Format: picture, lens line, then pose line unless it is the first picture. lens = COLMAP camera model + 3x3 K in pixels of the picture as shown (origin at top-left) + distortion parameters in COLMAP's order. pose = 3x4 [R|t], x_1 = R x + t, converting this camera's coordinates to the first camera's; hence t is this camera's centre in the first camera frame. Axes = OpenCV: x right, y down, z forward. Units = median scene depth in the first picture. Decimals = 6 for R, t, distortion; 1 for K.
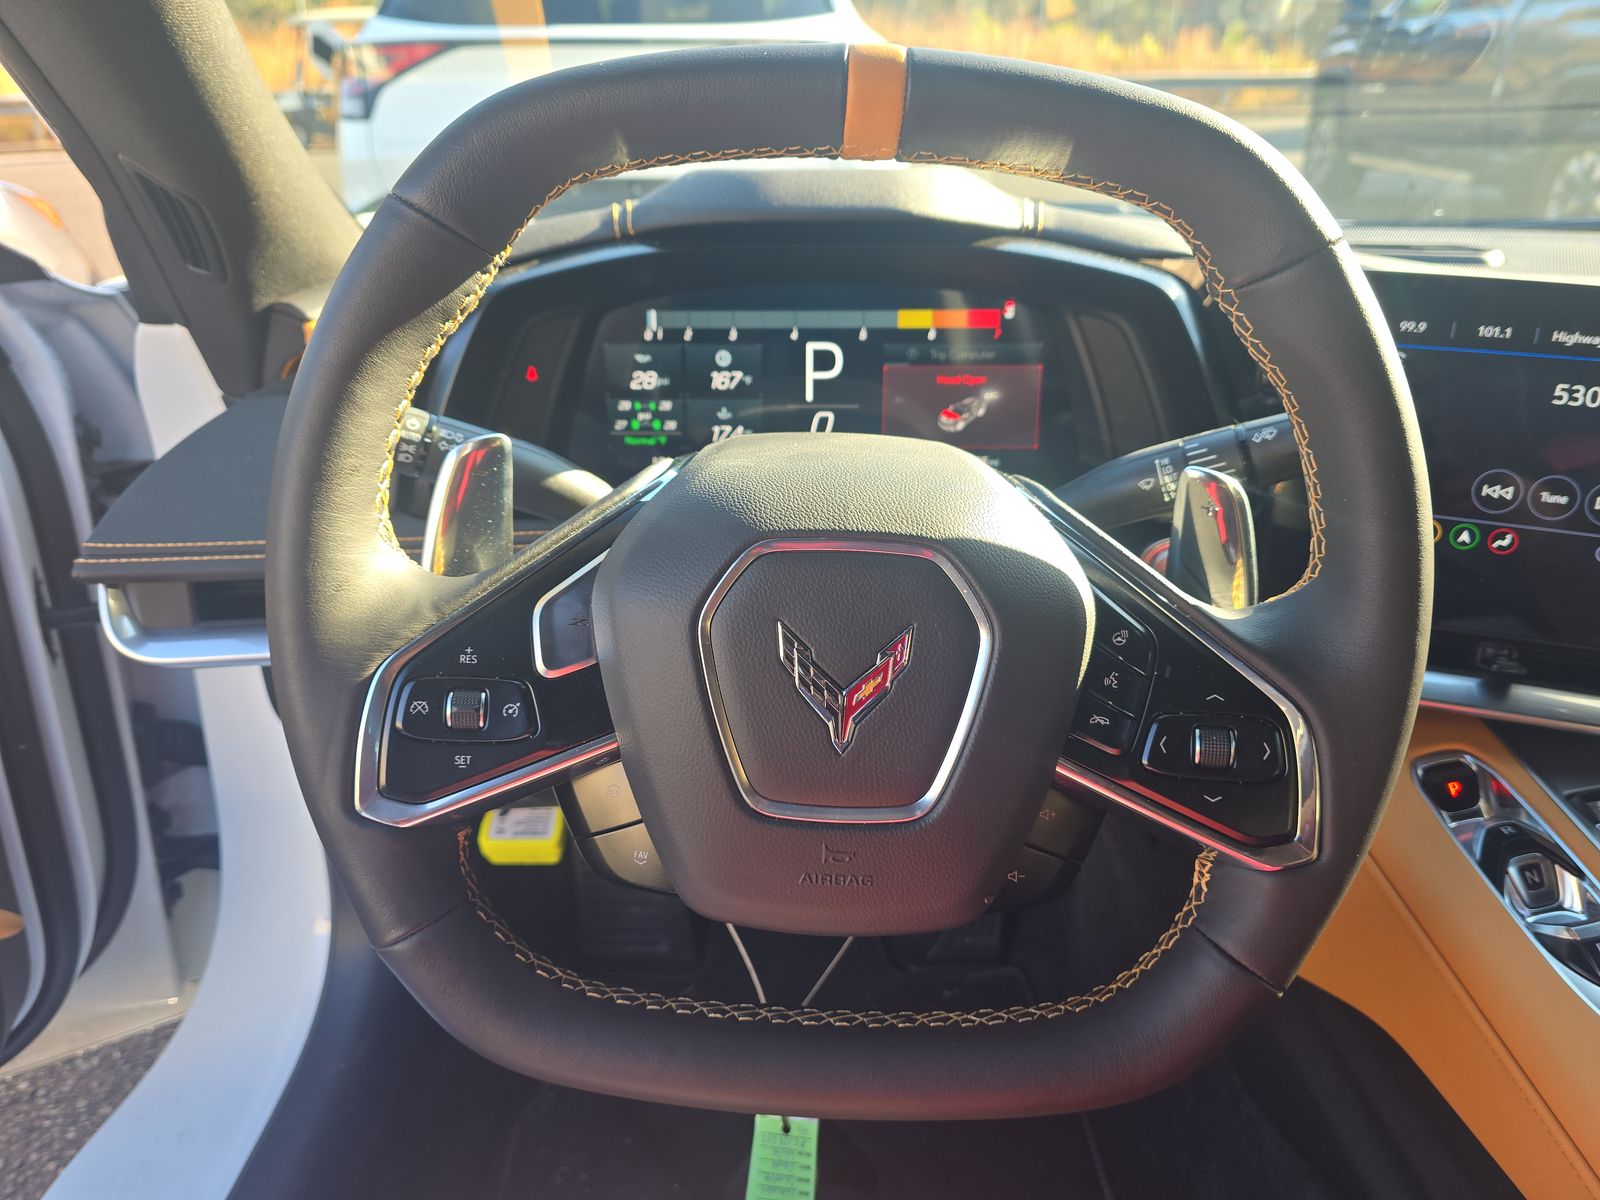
lens RADIAL K [[1076.9, 0, 800.0], [0, 1076.9, 600.0], [0, 0, 1]] dist [0.039977, -0.047660]
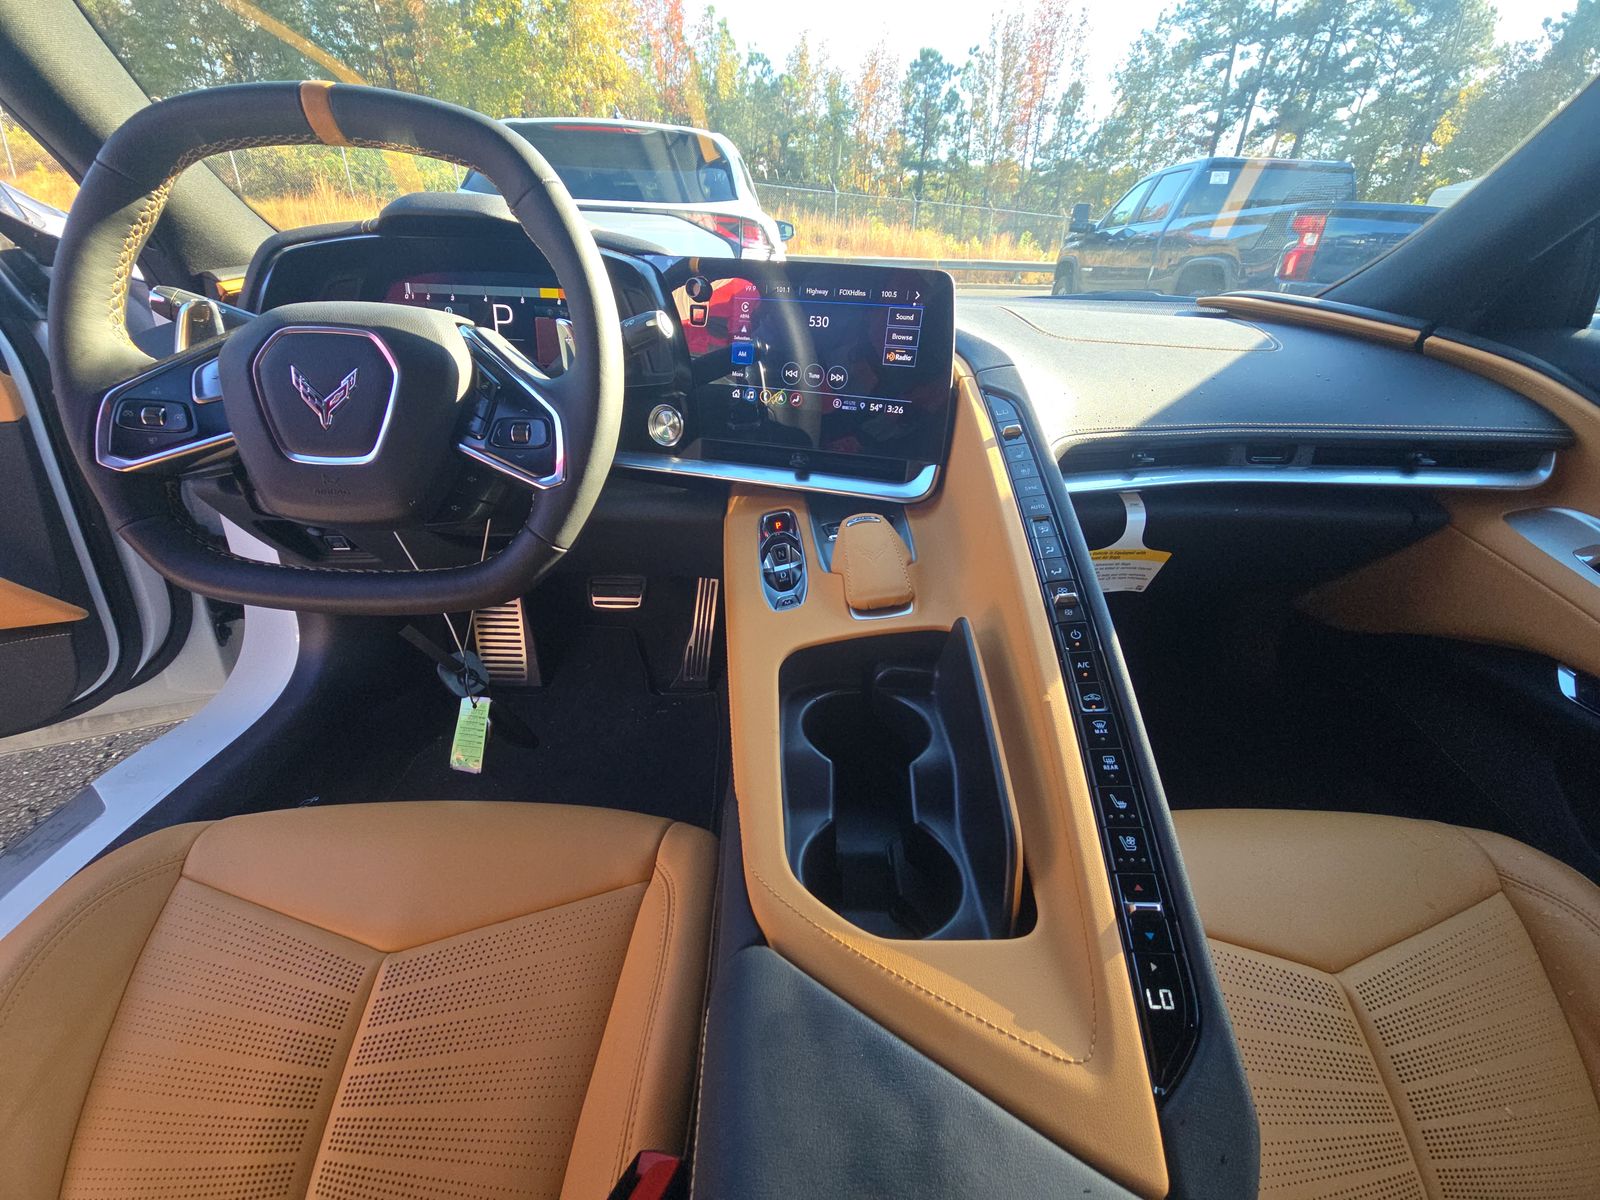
lens RADIAL K [[634.1, 0, 808.0], [0, 634.1, 607.1], [0, 0, 1]] dist [0.022584, -0.015816]
pose [[0.998916, 0.016442, 0.043553, 0.513594], [-0.018576, 0.998623, 0.049052, 0.226344], [-0.042687, -0.049808, 0.997846, -0.170068]]
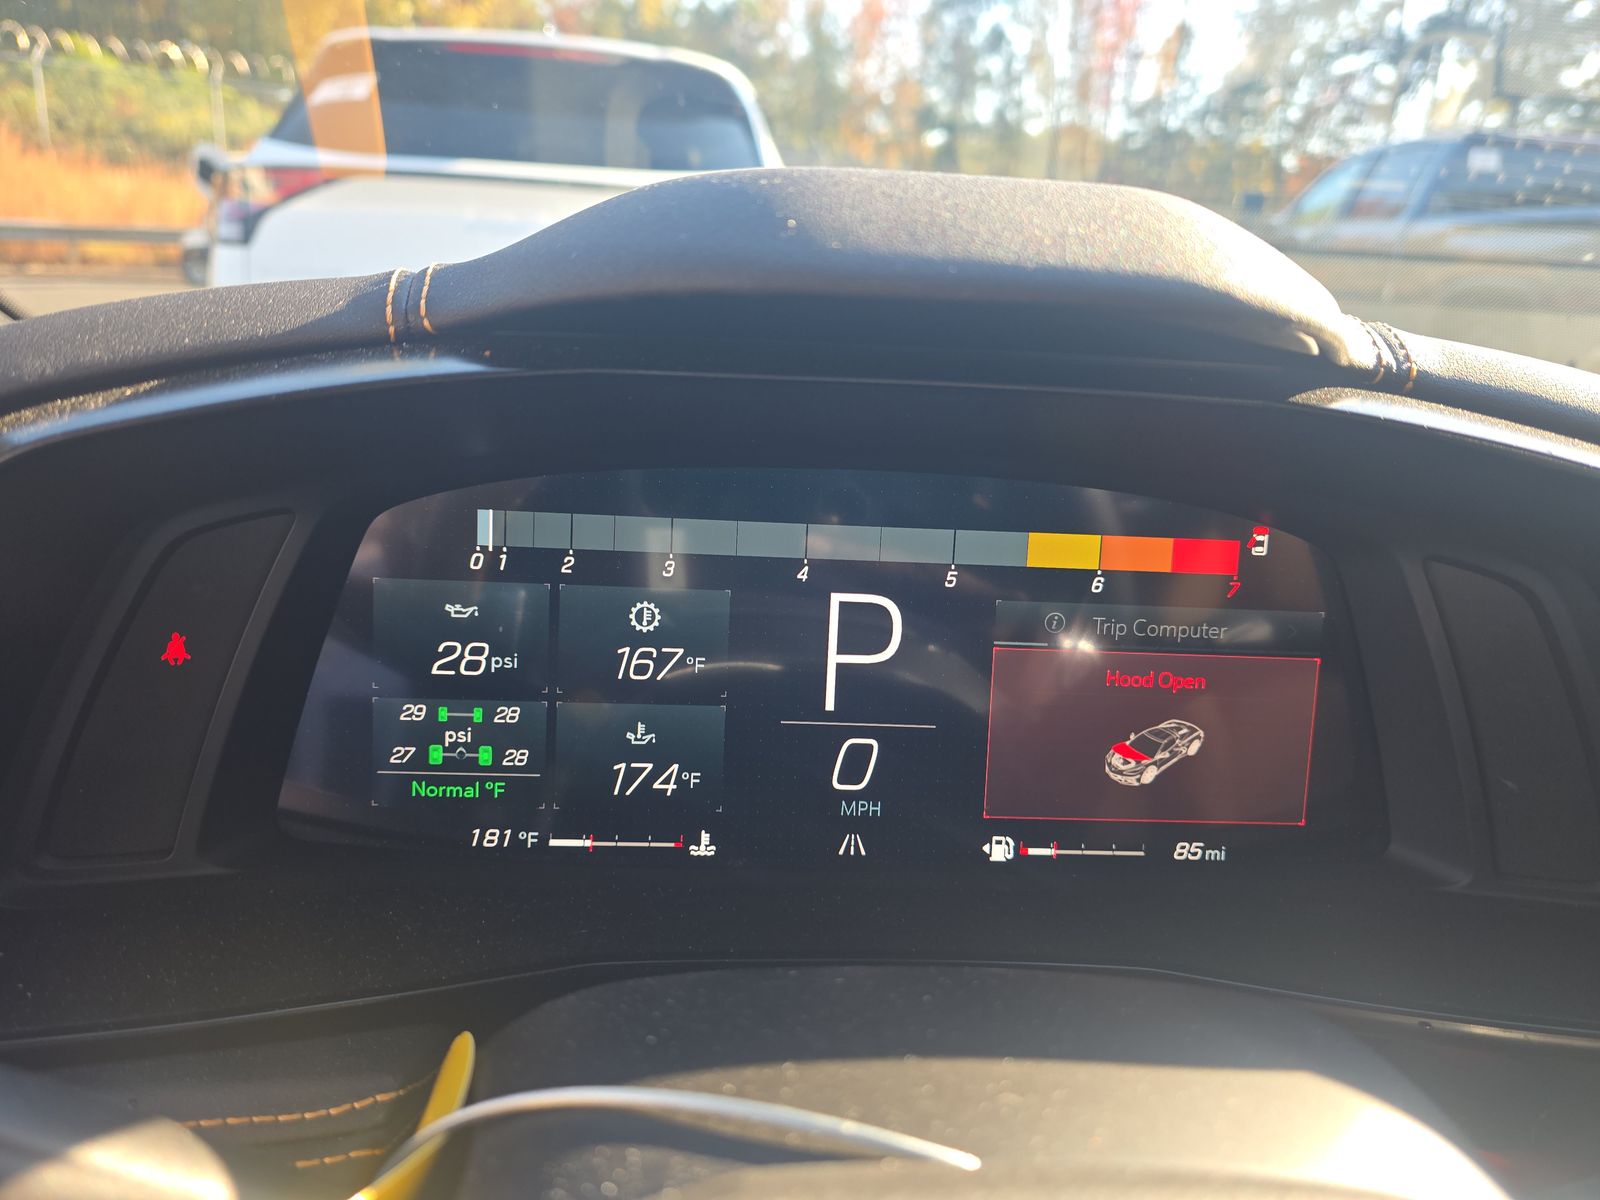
lens RADIAL K [[1076.9, 0, 800.0], [0, 1076.9, 600.0], [0, 0, 1]] dist [0.039977, -0.047660]
pose [[0.995407, 0.036536, 0.088489, -0.045820], [-0.023750, 0.989660, -0.141455, -0.167066], [-0.092742, 0.138704, 0.985982, 0.543543]]
